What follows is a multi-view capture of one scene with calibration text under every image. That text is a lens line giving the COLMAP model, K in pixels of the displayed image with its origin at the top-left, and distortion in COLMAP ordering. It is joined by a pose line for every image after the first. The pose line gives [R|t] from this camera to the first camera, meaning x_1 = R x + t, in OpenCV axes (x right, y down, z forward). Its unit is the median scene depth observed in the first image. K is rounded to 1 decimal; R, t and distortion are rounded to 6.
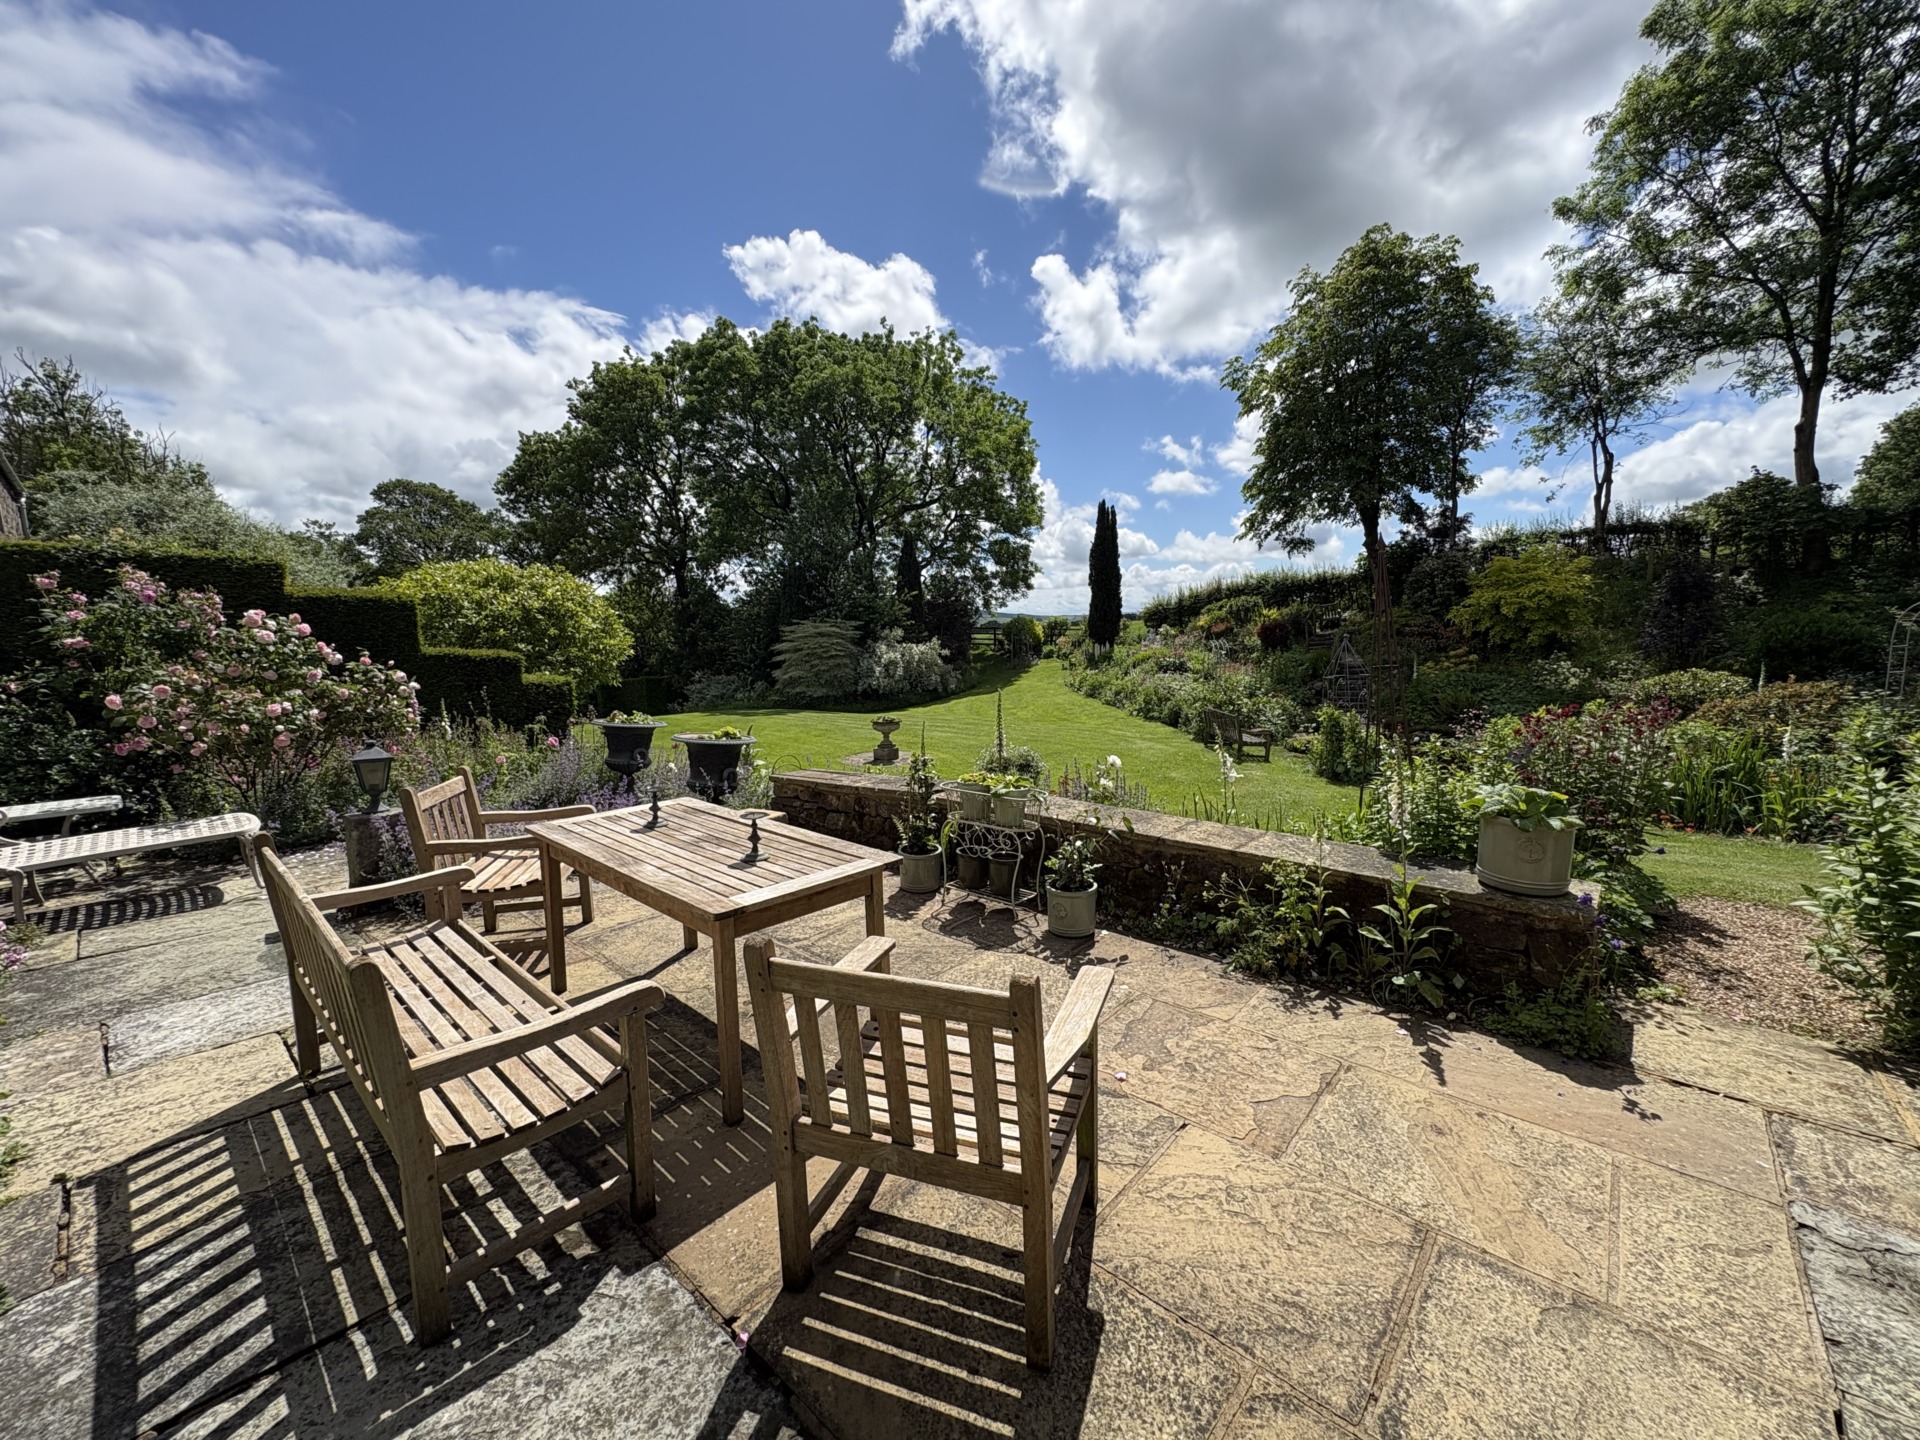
lens RADIAL K [[769.0, 0, 961.4], [0, 769.0, 717.6], [0, 0, 1]] dist [0.002419, 0.000429]
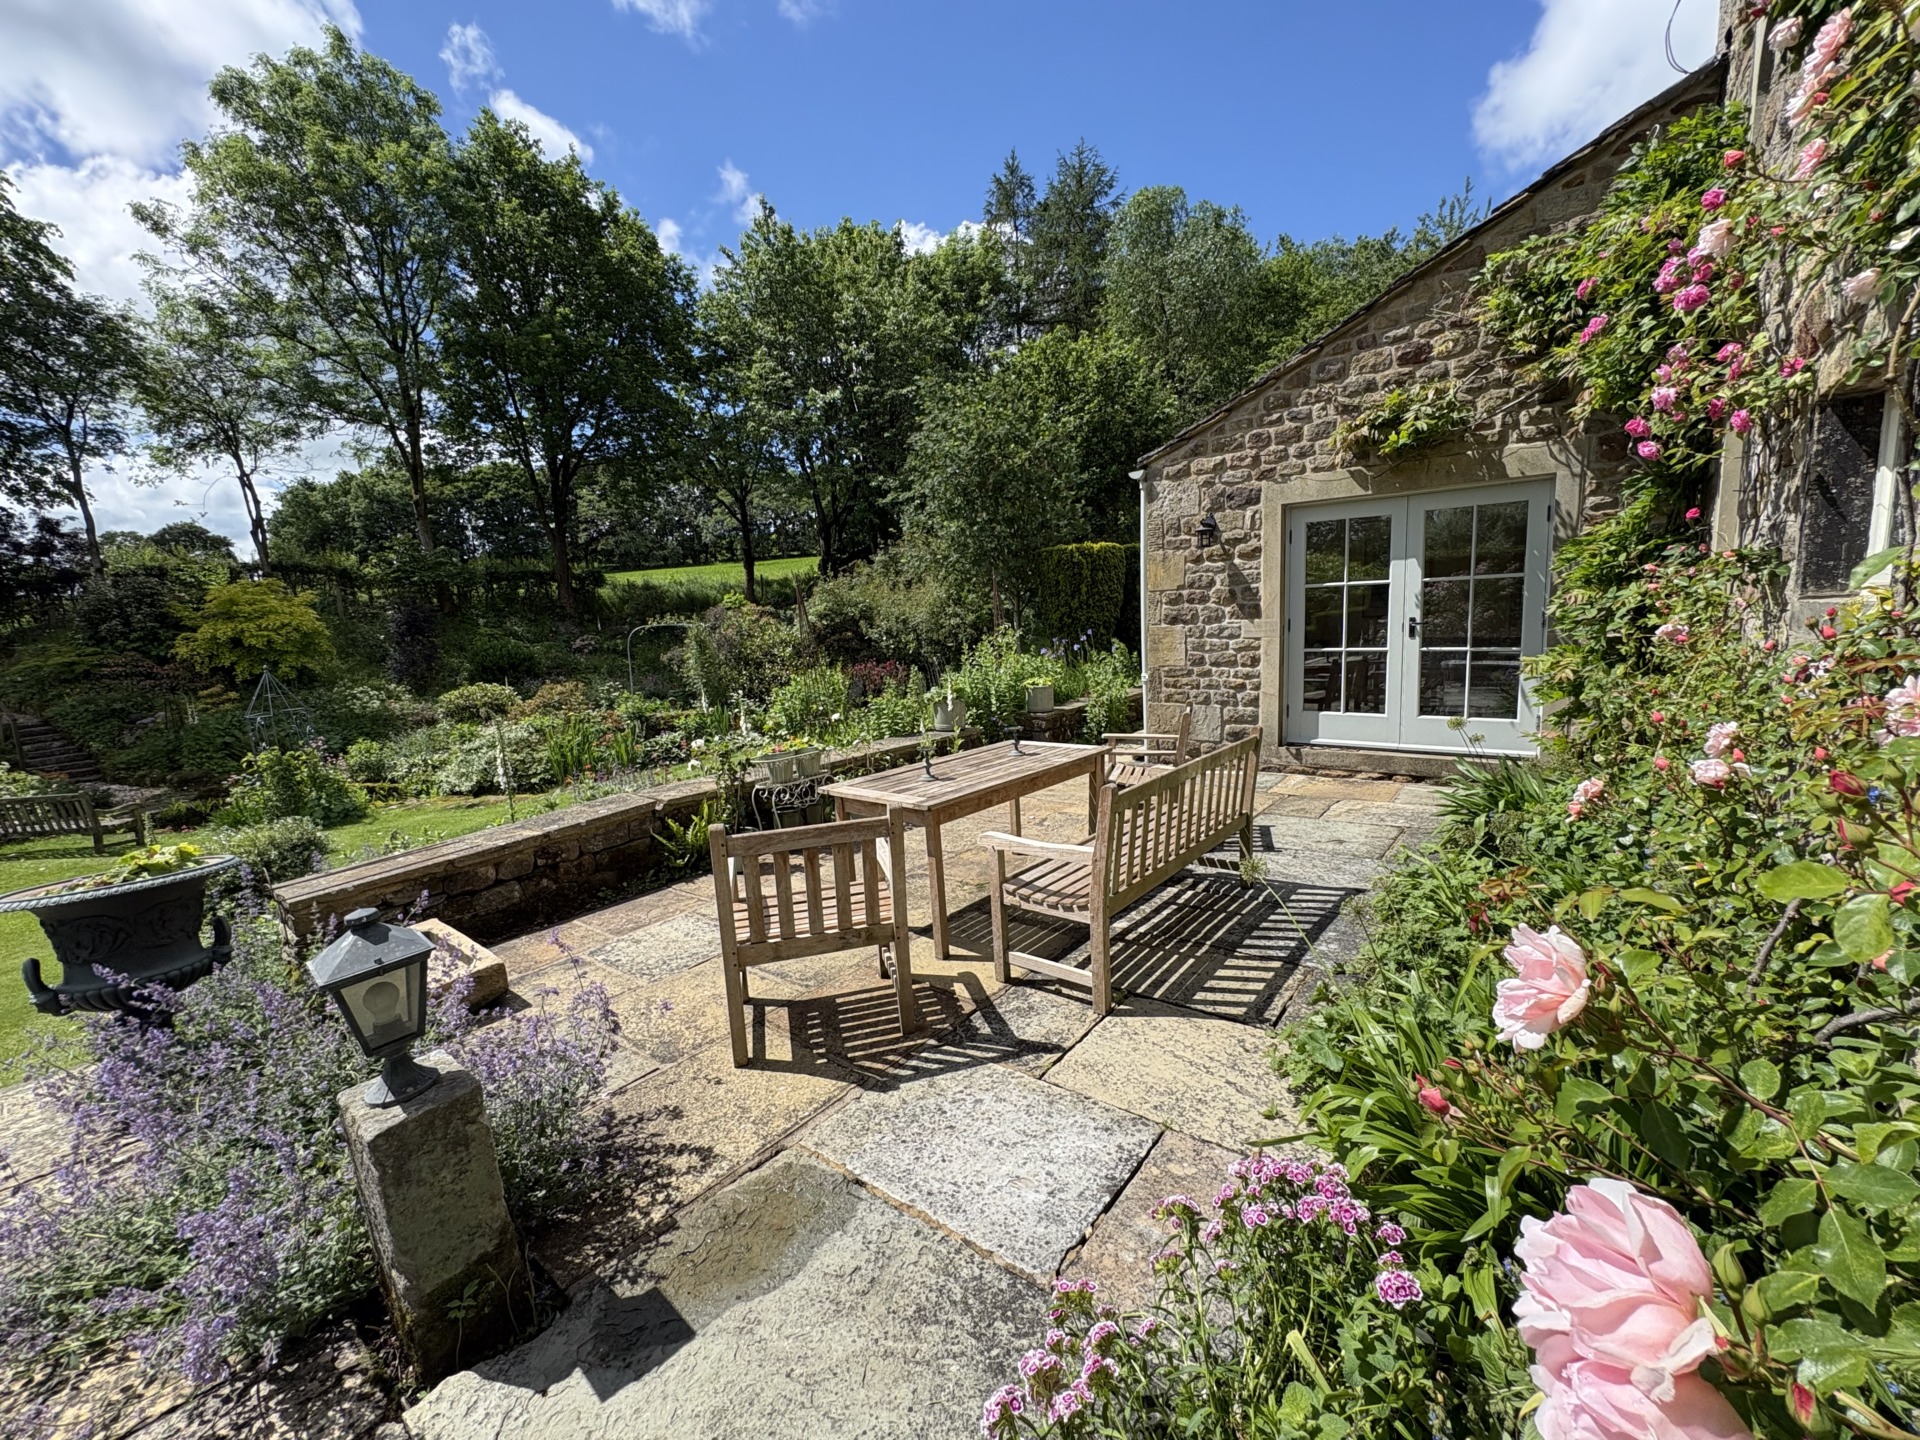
lens RADIAL K [[769.0, 0, 958.5], [0, 769.0, 719.6], [0, 0, 1]] dist [0.002419, 0.000429]
pose [[-0.045147, -0.111717, 0.992714, -0.255998], [0.164389, 0.979350, 0.117689, -0.013770], [-0.985362, 0.168504, -0.025850, 0.159640]]
